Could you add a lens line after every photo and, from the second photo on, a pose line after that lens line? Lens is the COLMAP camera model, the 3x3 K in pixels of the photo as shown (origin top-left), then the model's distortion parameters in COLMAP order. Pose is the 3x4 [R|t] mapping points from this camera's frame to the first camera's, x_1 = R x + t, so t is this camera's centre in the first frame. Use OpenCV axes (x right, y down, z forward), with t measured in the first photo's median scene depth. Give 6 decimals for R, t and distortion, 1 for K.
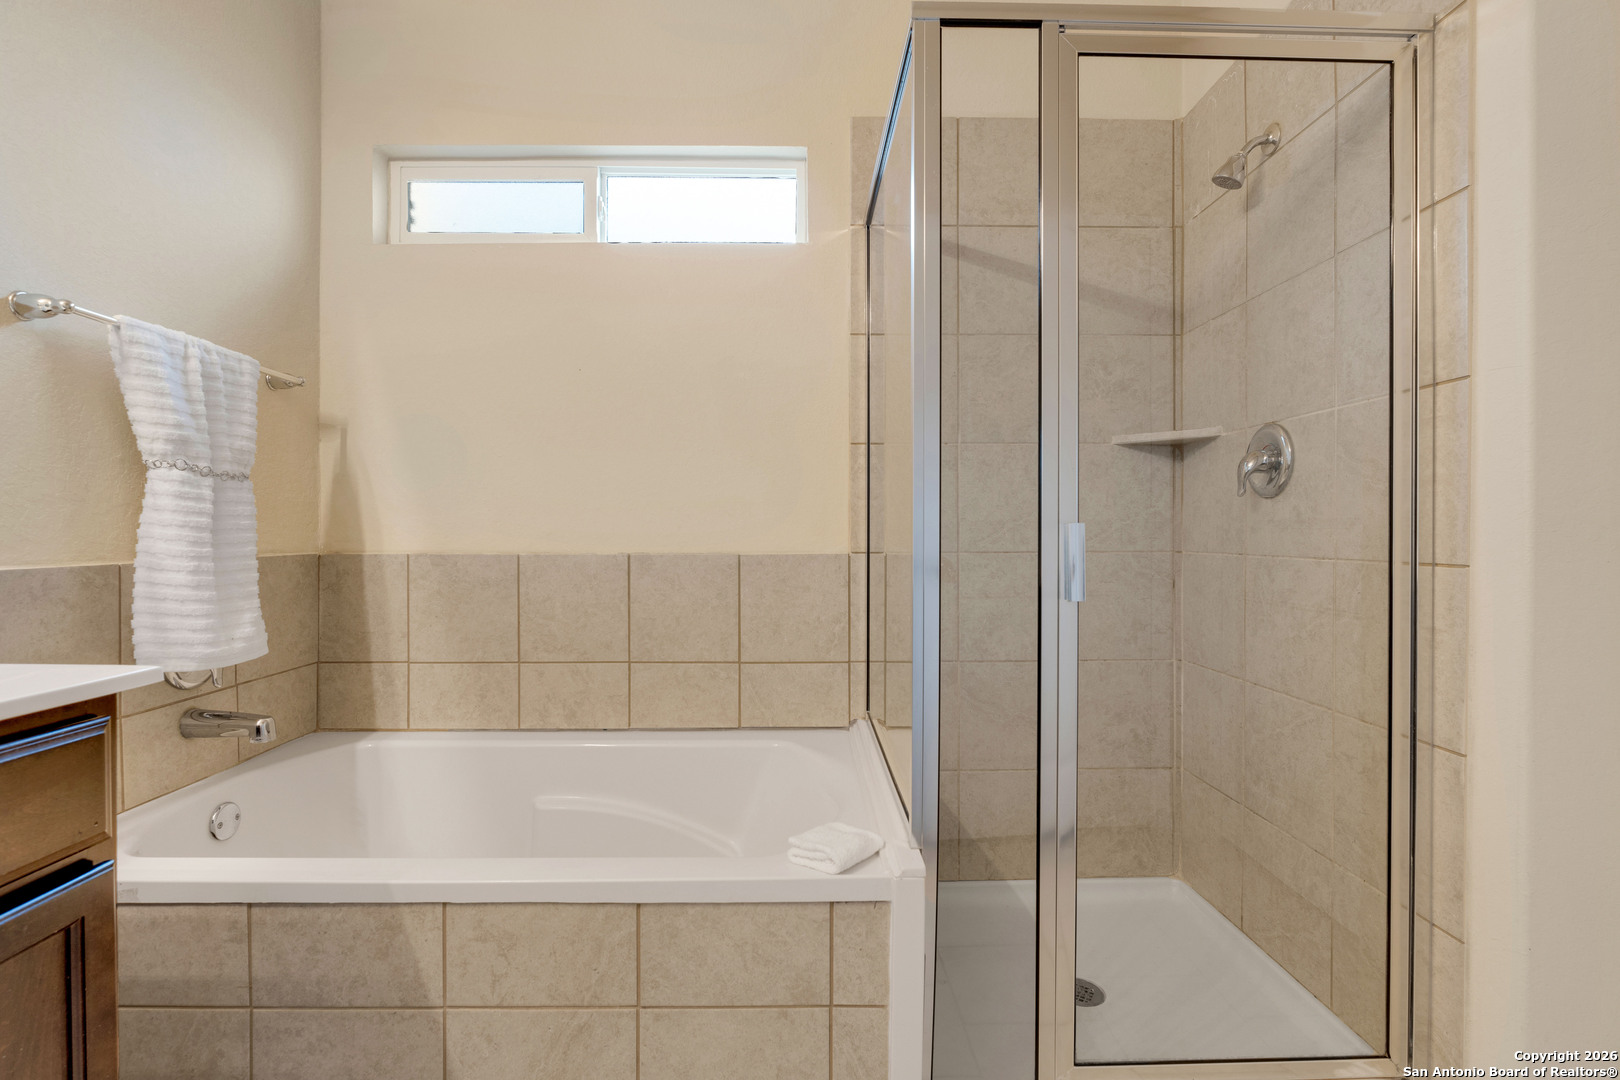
lens RADIAL K [[747.3, 0, 815.4], [0, 747.3, 539.5], [0, 0, 1]] dist [-0.012517, 0.000976]
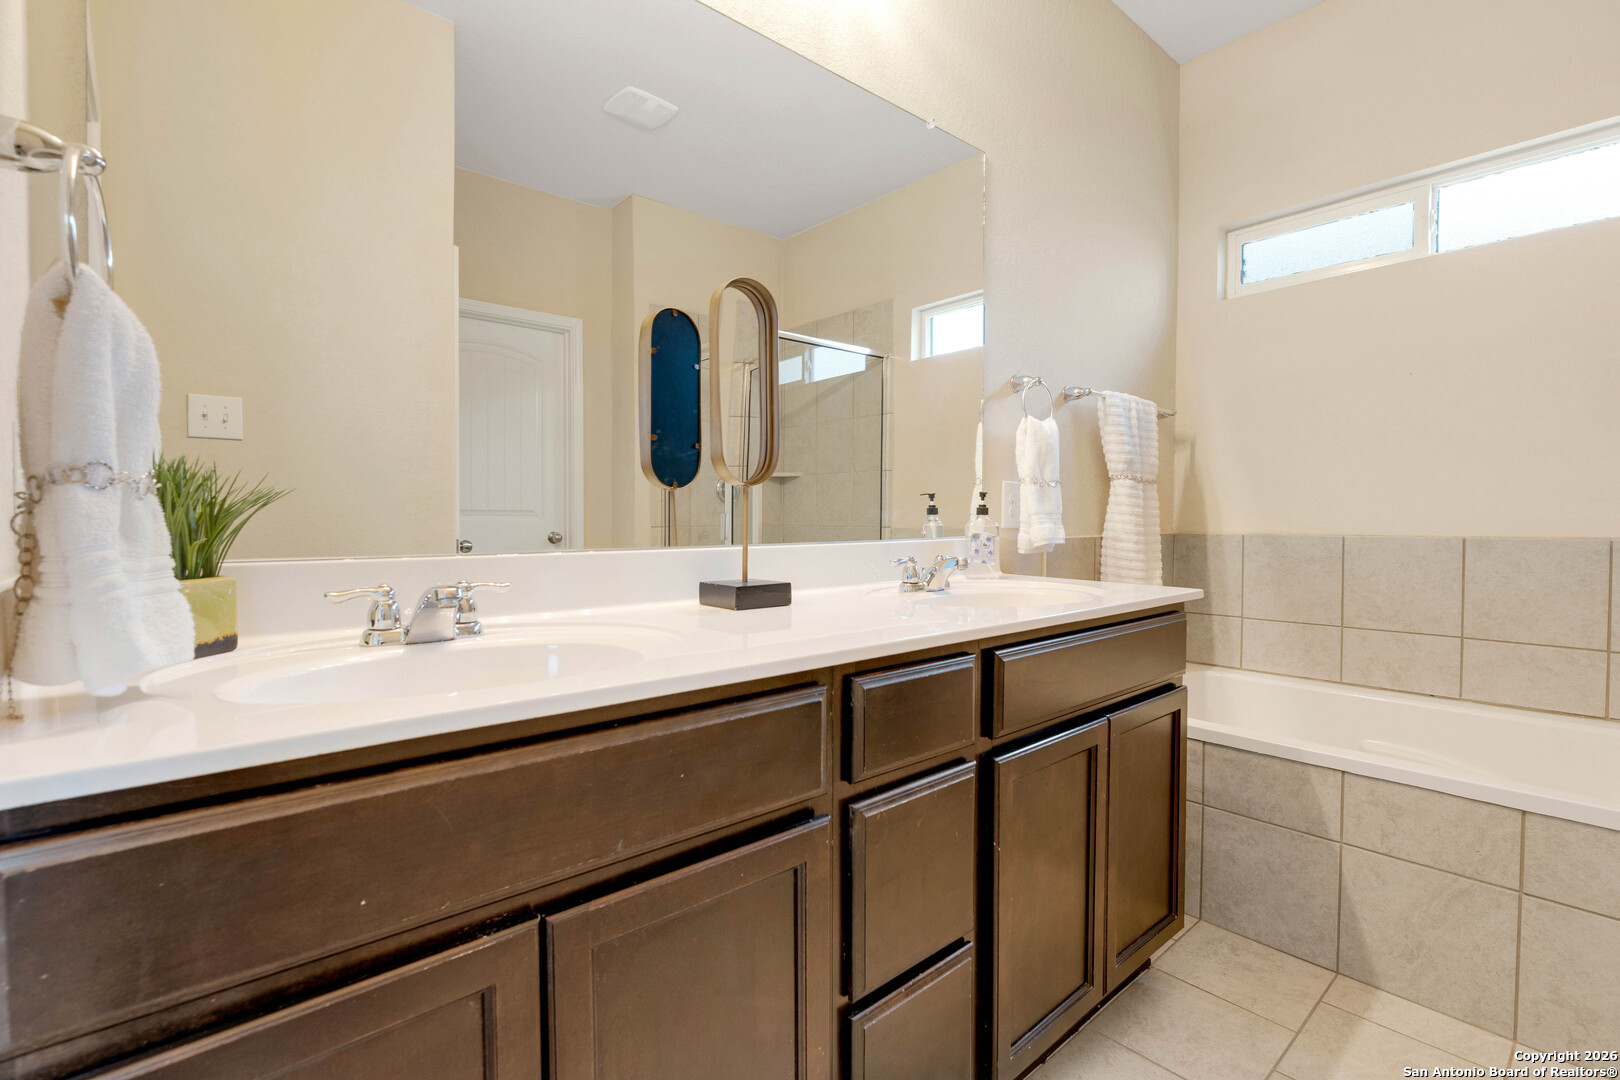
lens RADIAL K [[744.3, 0, 808.4], [0, 744.3, 536.9], [0, 0, 1]] dist [-0.010327, 0.000024]
pose [[0.639300, 0.017970, -0.768748, -0.050462], [-0.005908, 0.999812, 0.018458, 0.006041], [0.768935, -0.007258, 0.639286, -0.594183]]
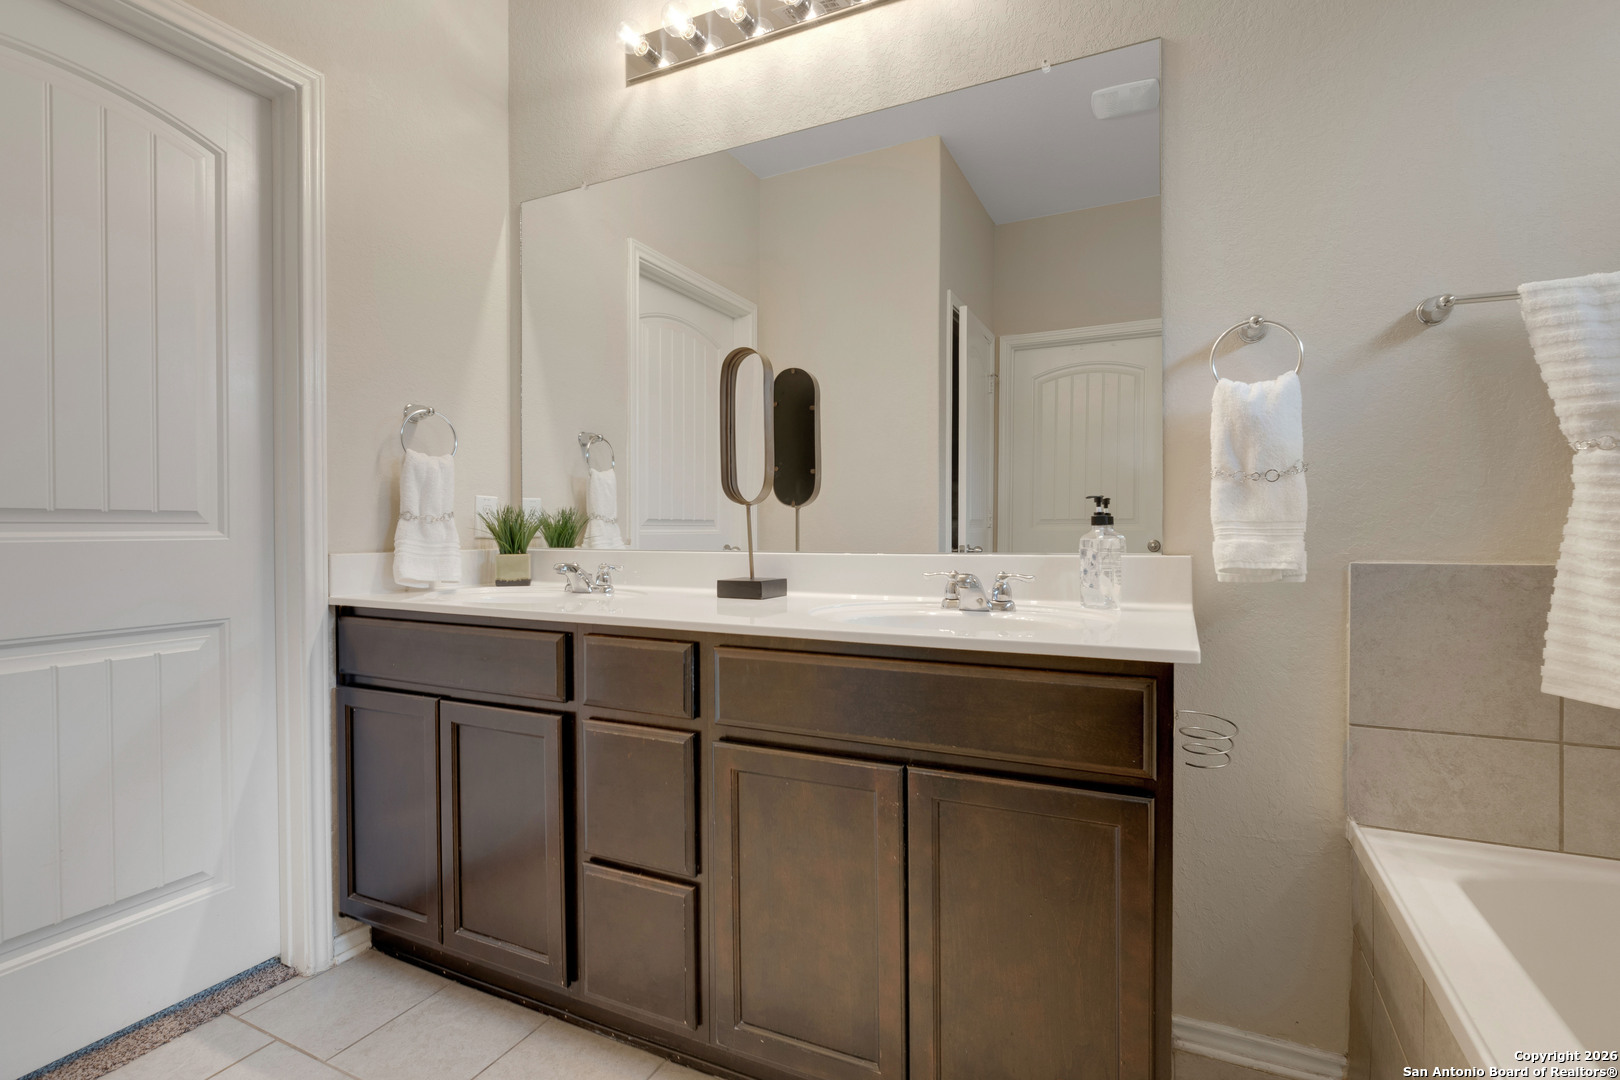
lens RADIAL K [[765.9, 0, 811.9], [0, 765.9, 533.7], [0, 0, 1]] dist [0.001796, 0.000385]
pose [[-0.452397, 0.004989, -0.891803, 0.255038], [-0.007132, 0.999932, 0.009212, -0.006067], [0.891788, 0.010527, -0.452331, 0.622369]]
